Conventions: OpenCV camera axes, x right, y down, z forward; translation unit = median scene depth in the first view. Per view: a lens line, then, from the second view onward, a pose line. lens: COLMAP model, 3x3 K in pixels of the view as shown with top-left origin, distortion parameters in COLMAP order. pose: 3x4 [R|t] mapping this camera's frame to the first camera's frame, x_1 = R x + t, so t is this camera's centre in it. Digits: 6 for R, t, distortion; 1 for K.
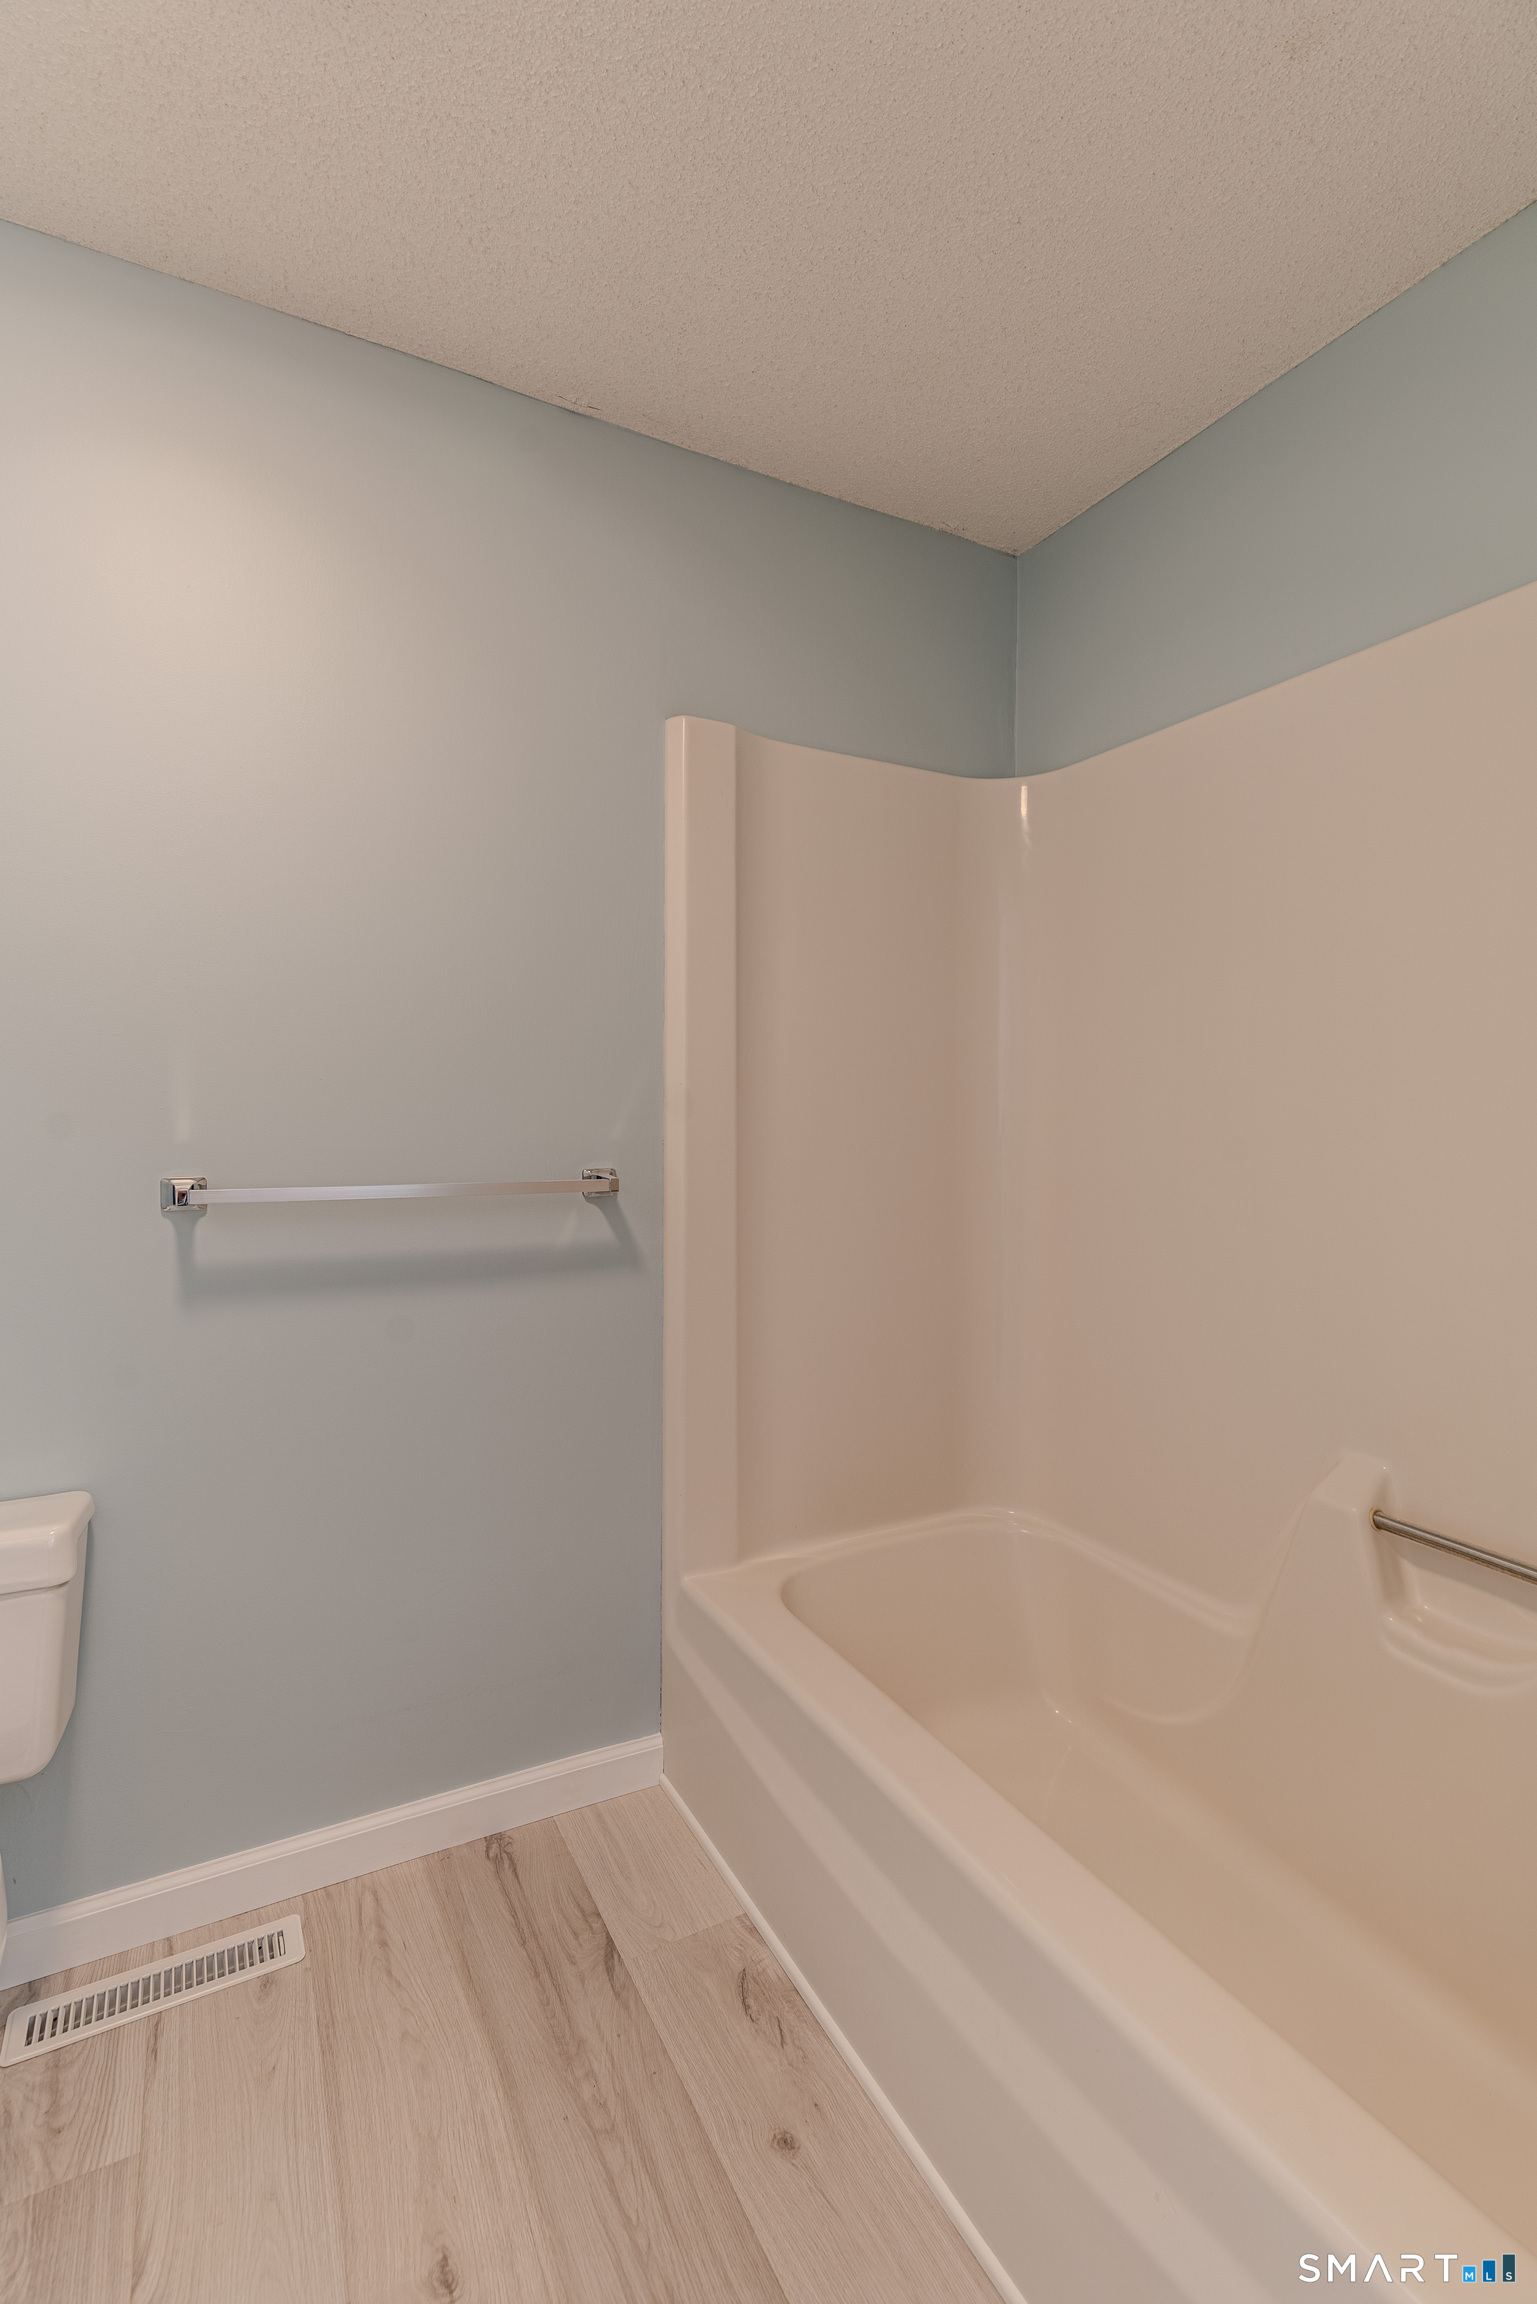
lens RADIAL K [[1027.9, 0, 764.7], [0, 1027.9, 1121.1], [0, 0, 1]] dist [0.001447, -0.001389]
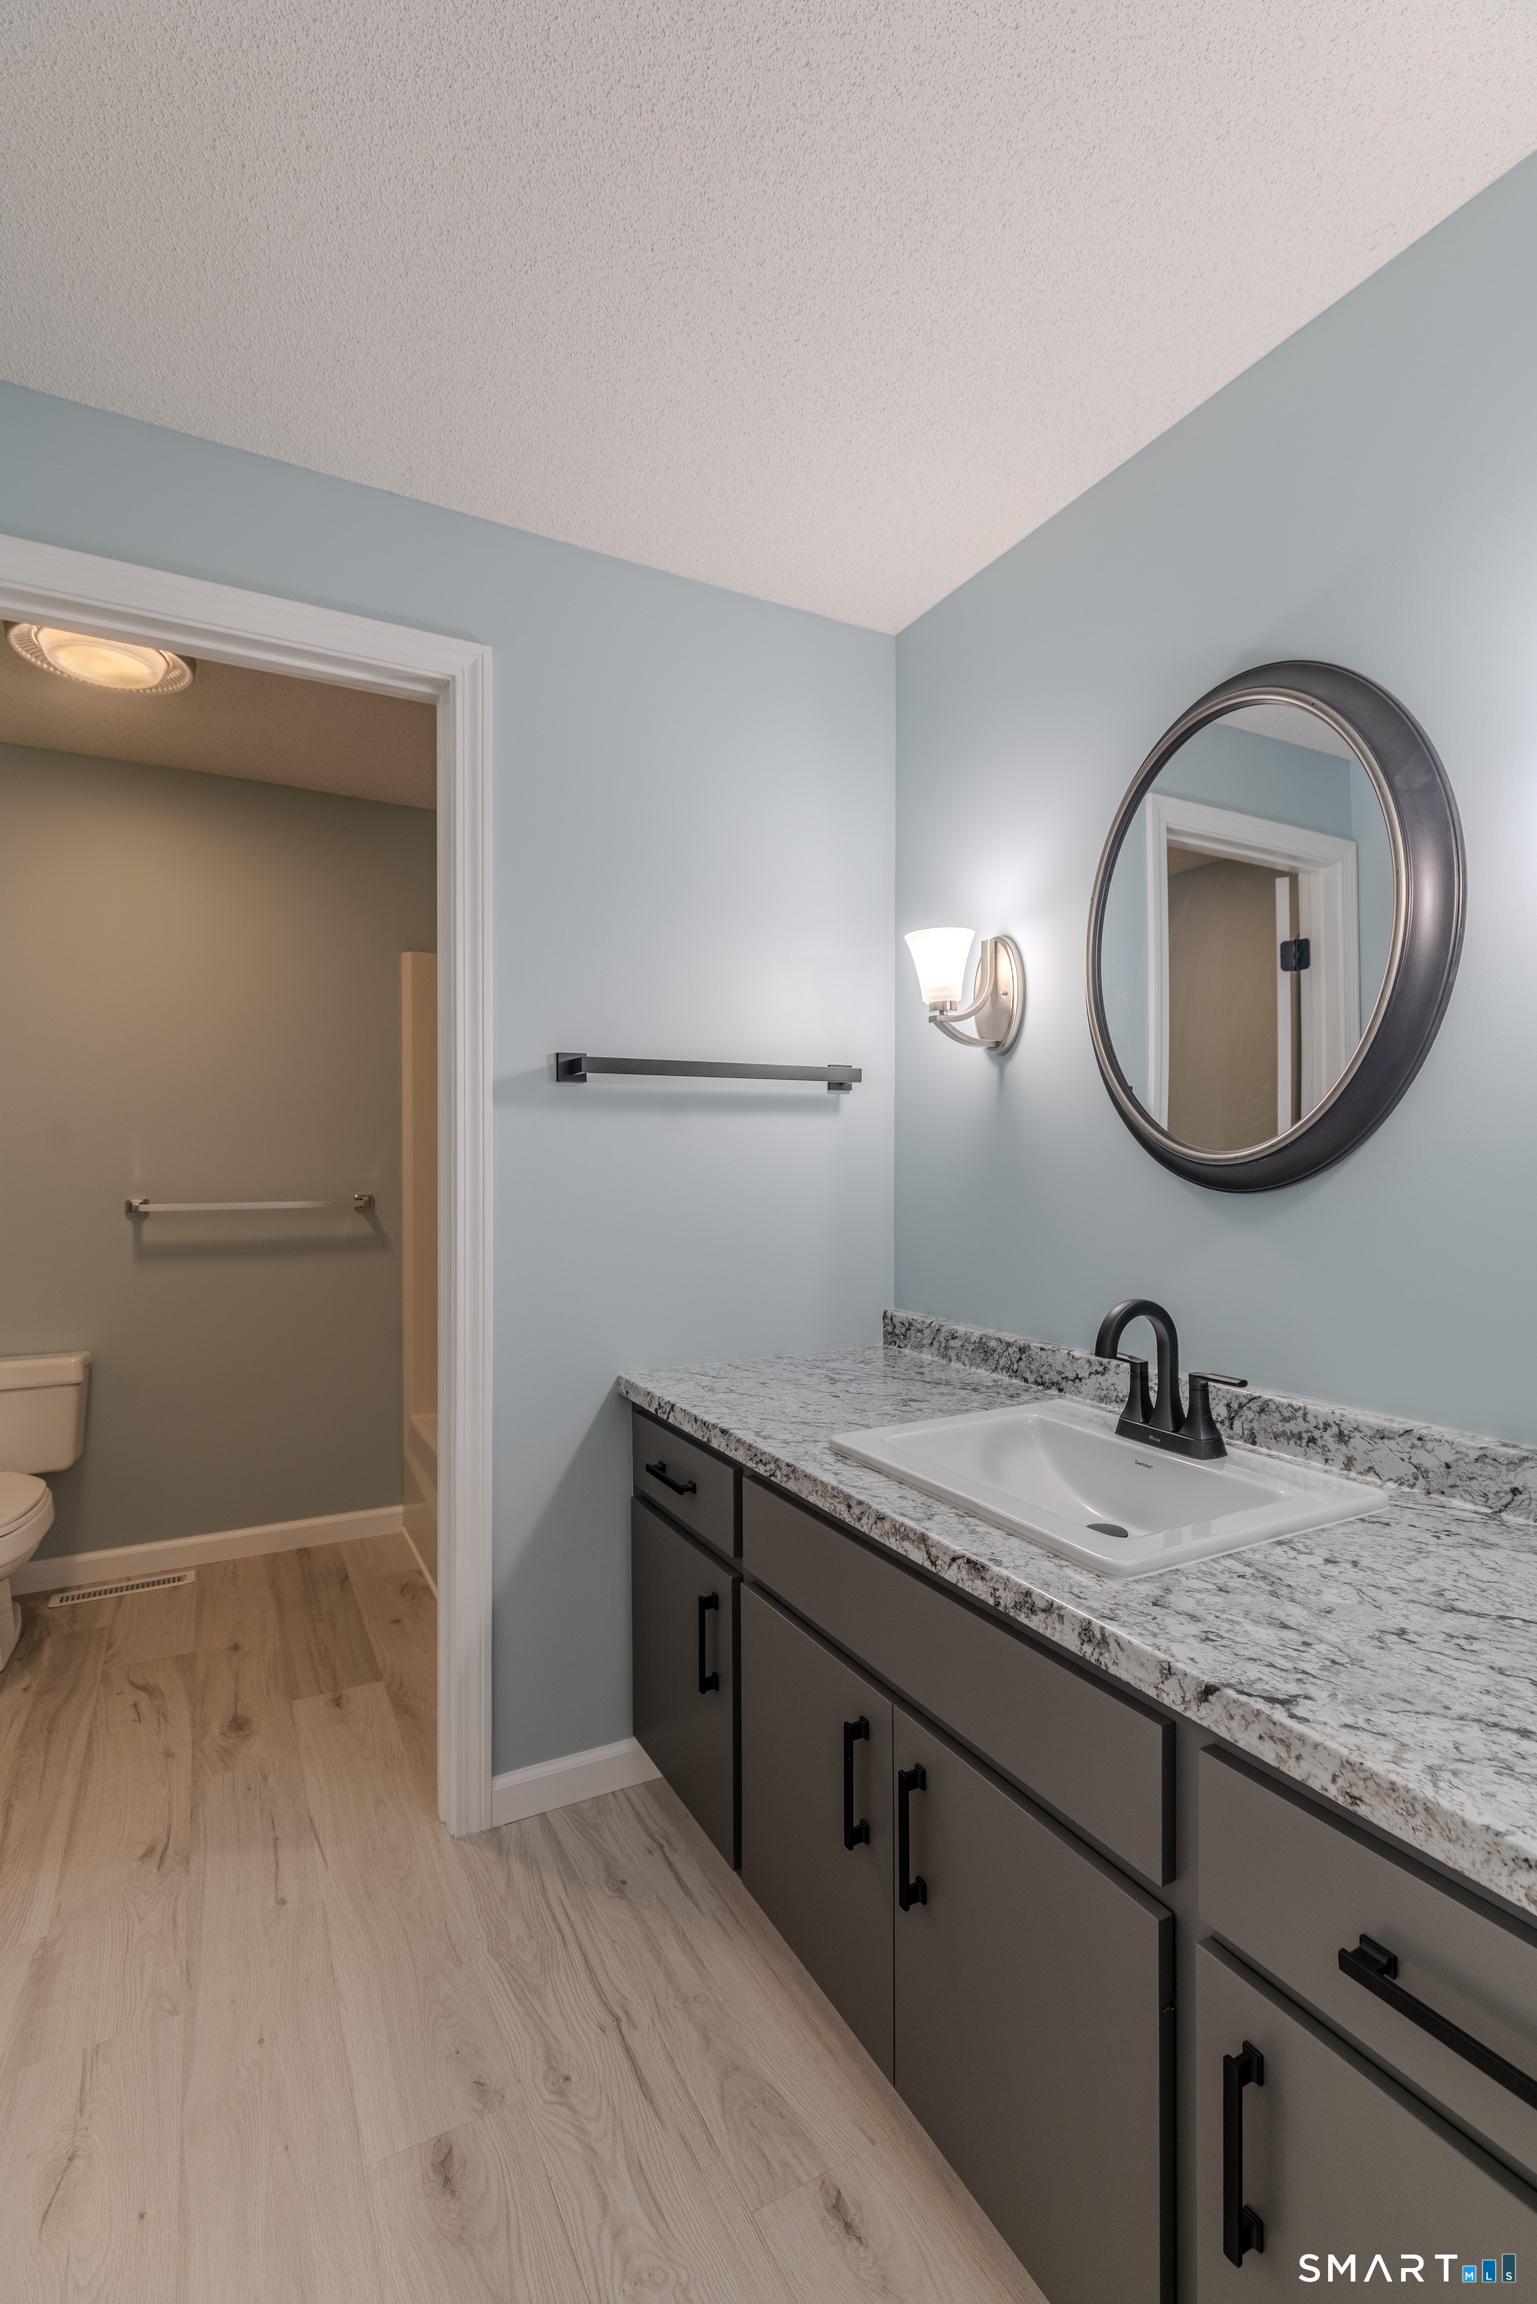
lens RADIAL K [[1048.2, 0, 768.5], [0, 1048.2, 1152.0], [0, 0, 1]] dist [0.002244, 0.000063]
pose [[0.999951, -0.007380, -0.006531, 0.658044], [0.007298, 0.999895, -0.012506, -0.001093], [0.006623, 0.012457, 0.999900, -1.002213]]
